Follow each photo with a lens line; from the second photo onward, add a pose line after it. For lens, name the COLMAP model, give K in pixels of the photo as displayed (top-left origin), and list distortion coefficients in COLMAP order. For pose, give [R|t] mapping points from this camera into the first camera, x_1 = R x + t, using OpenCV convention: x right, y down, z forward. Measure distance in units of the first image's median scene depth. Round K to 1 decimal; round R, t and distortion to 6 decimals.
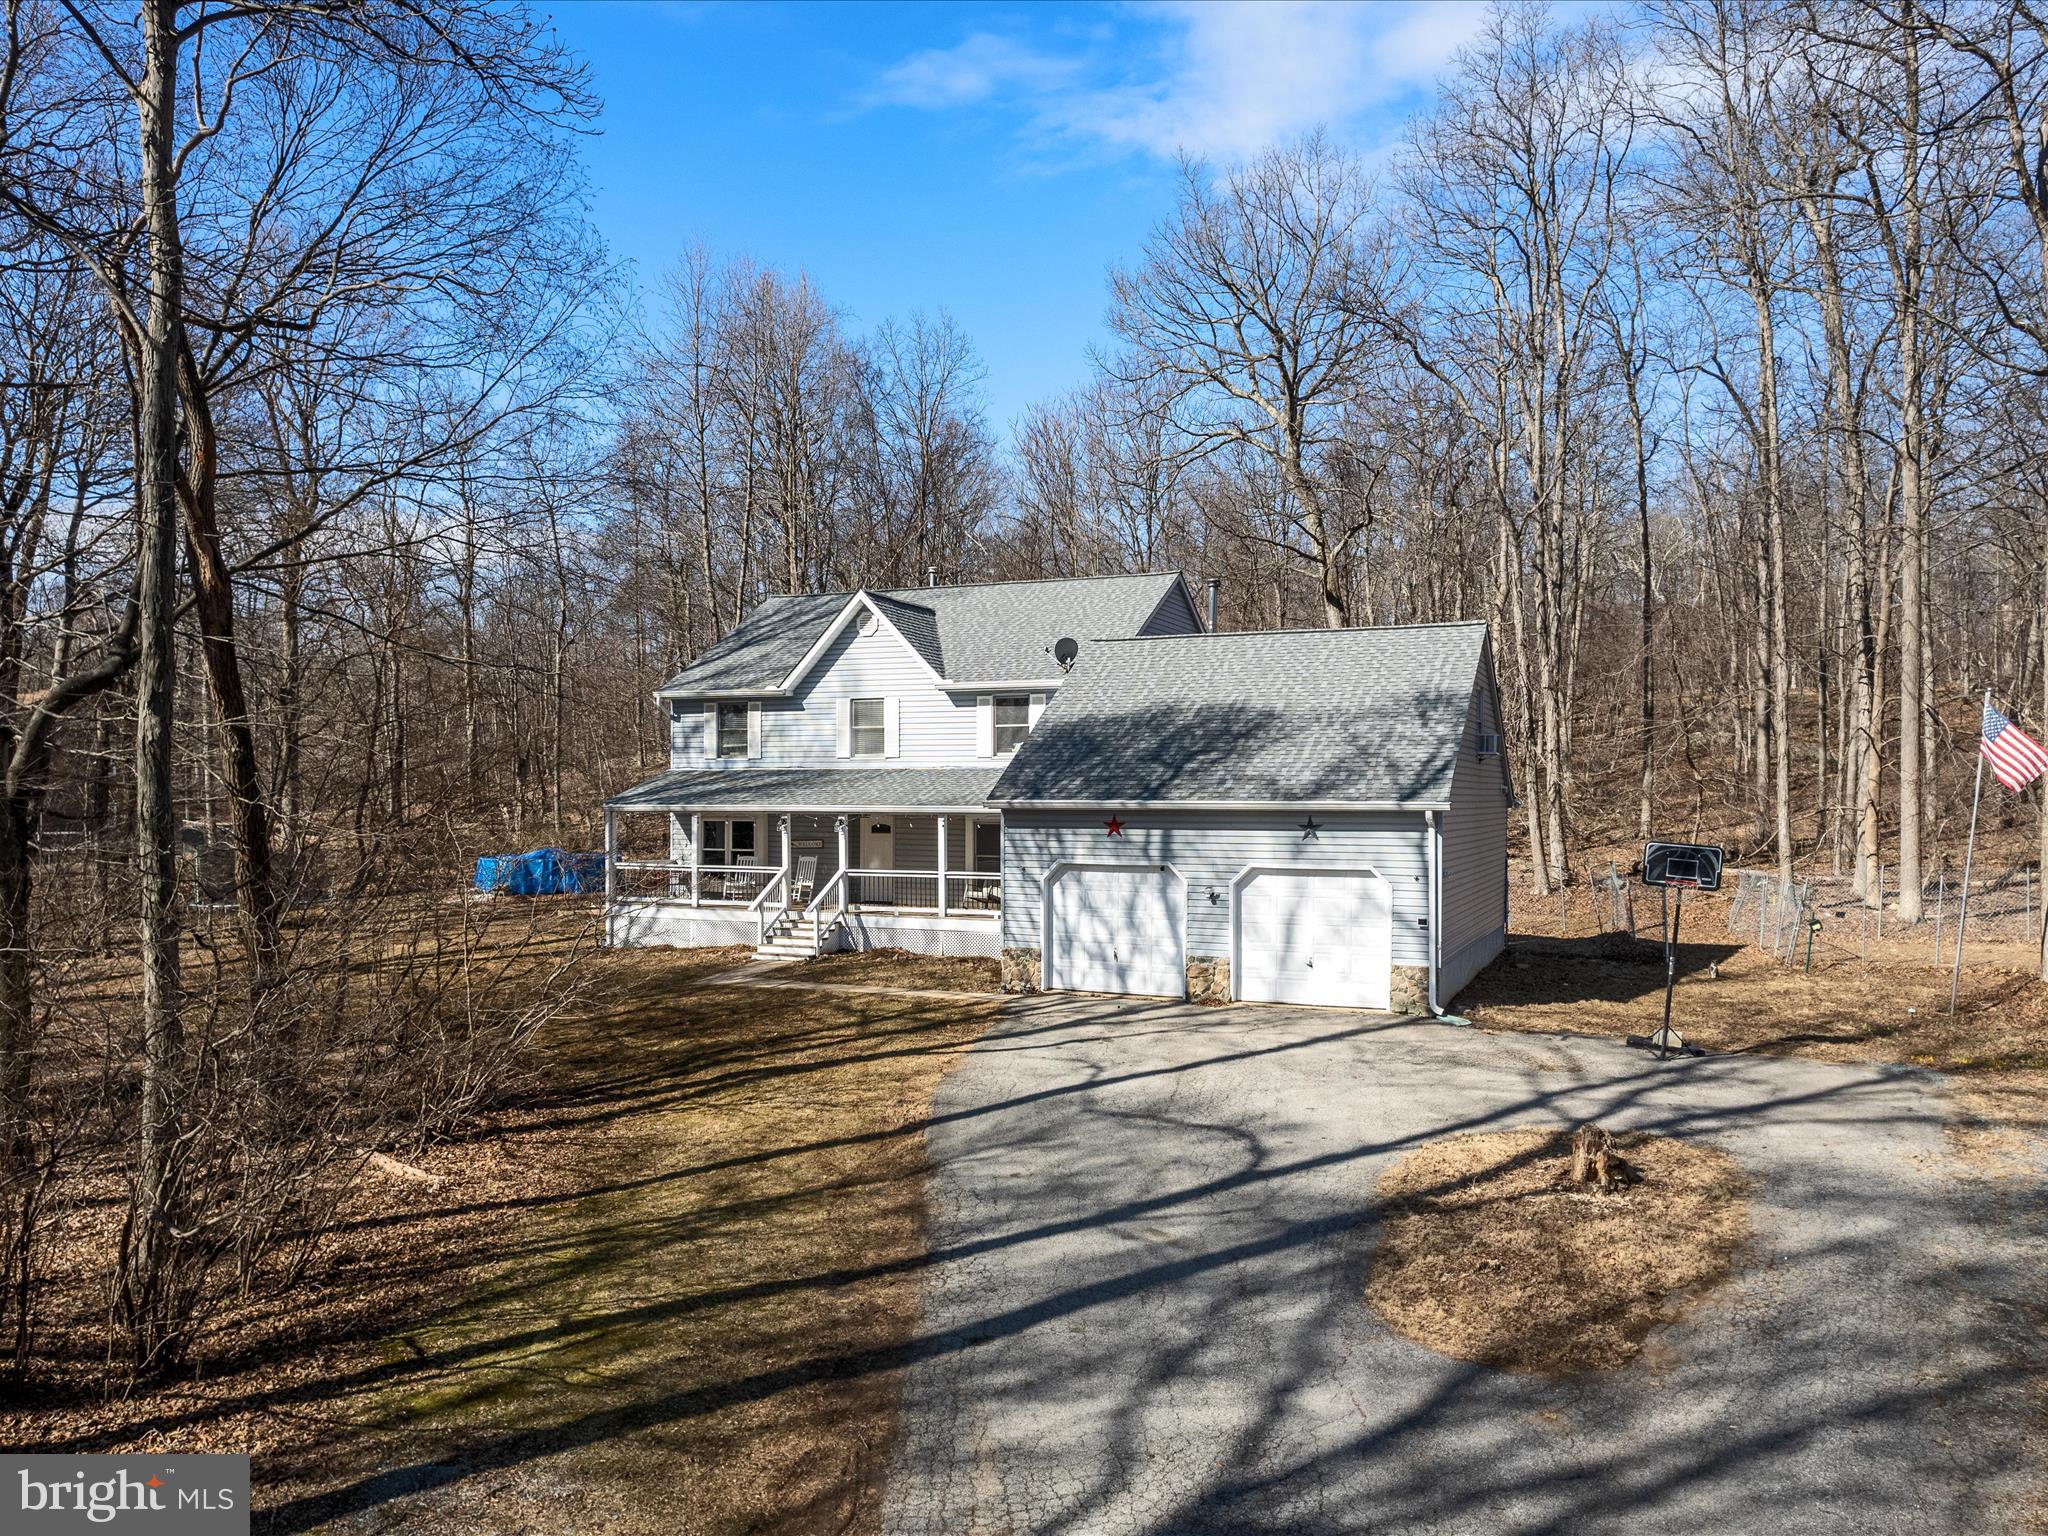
lens RADIAL K [[1581.2, 0, 1024.0], [0, 1581.2, 768.0], [0, 0, 1]] dist [-0.061155, -0.000416]
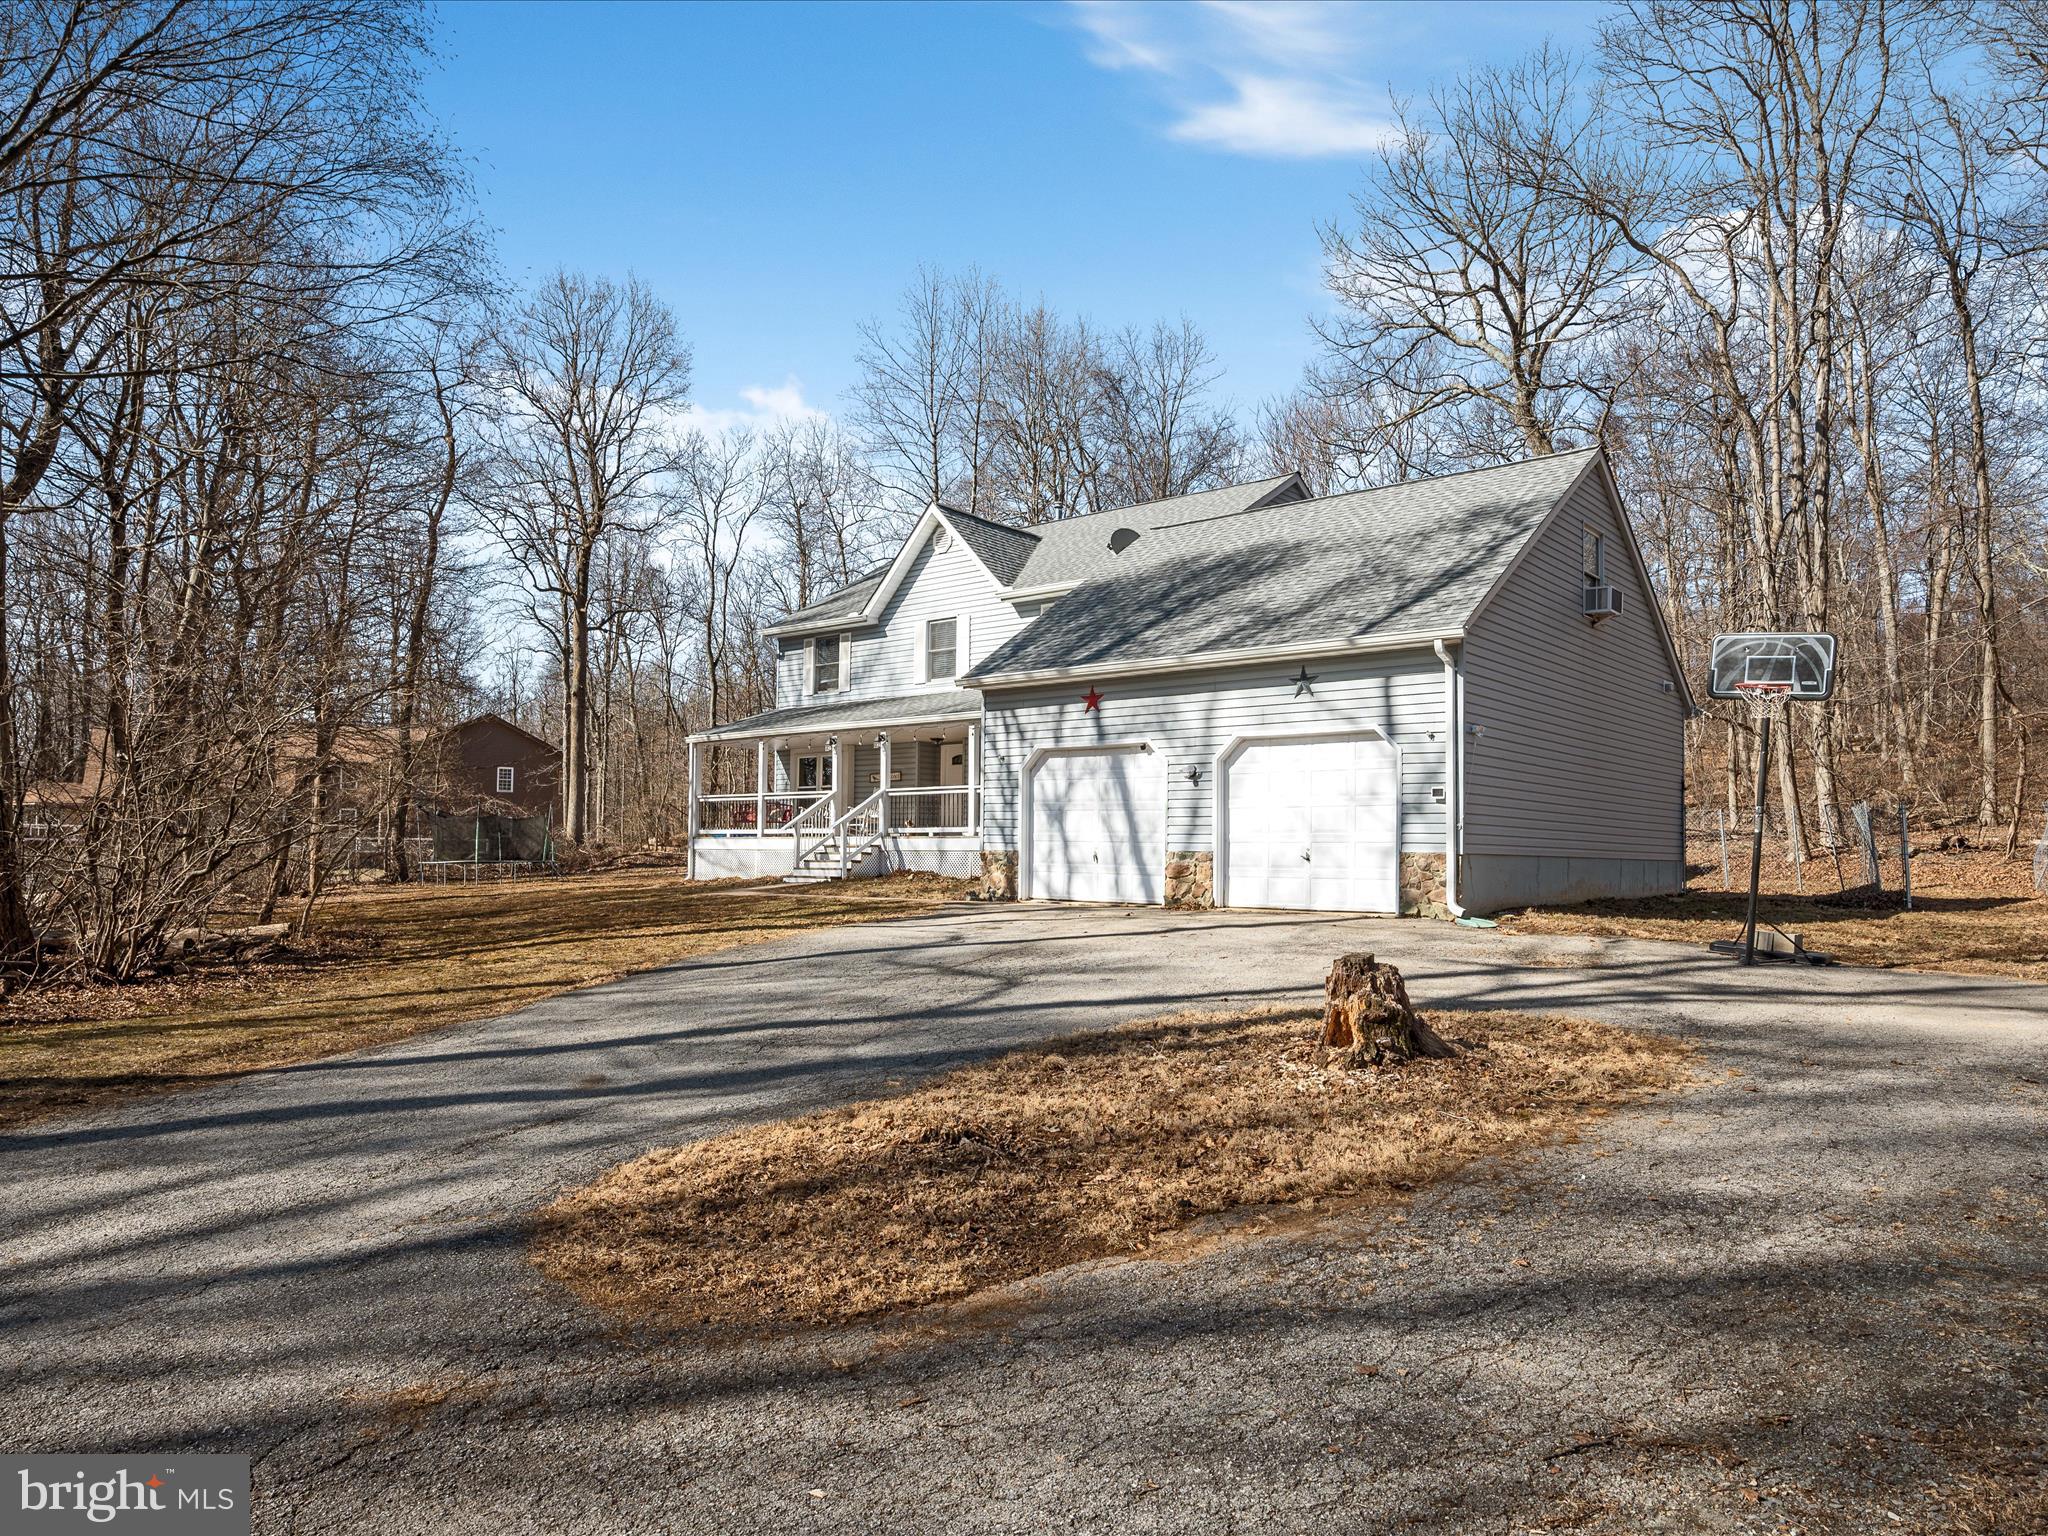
lens RADIAL K [[1400.7, 0, 1024.0], [0, 1400.7, 768.0], [0, 0, 1]] dist [-0.002797, -0.001744]
pose [[0.957259, -0.009518, -0.289075, 0.192381], [-0.006850, 0.998432, -0.055556, 0.092852], [0.289150, 0.055162, 0.955693, 0.231459]]
